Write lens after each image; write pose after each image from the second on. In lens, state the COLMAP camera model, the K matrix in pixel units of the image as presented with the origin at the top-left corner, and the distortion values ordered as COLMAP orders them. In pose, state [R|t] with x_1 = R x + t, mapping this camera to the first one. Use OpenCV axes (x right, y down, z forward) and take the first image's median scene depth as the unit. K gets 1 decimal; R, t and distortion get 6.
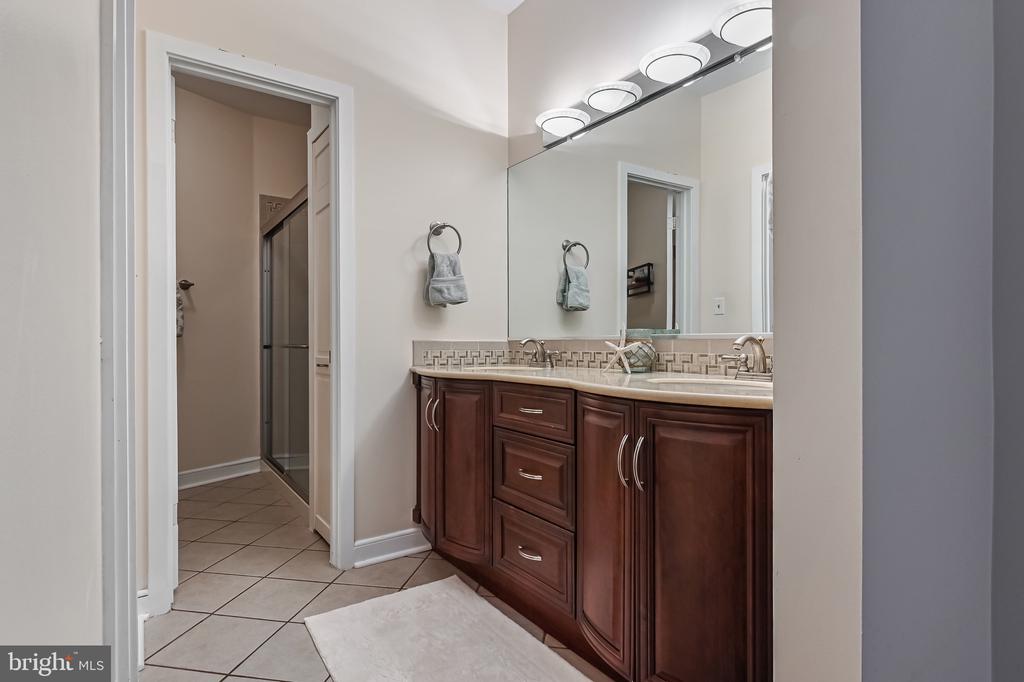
lens RADIAL K [[546.8, 0, 517.6], [0, 546.8, 343.7], [0, 0, 1]] dist [0.012466, 0.000324]
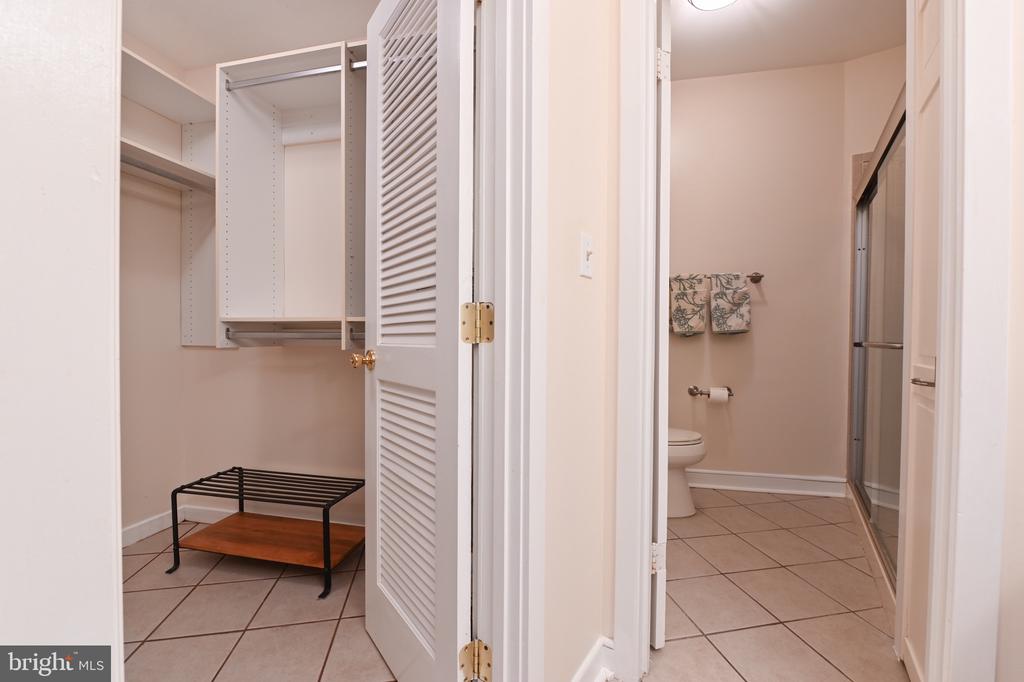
lens RADIAL K [[414.9, 0, 509.7], [0, 414.9, 343.5], [0, 0, 1]] dist [-0.026643, -0.000297]
pose [[0.351024, 0.021086, -0.936129, -0.084659], [-0.008942, 0.999776, 0.019166, -0.002558], [0.936324, 0.001644, 0.351134, 0.321505]]
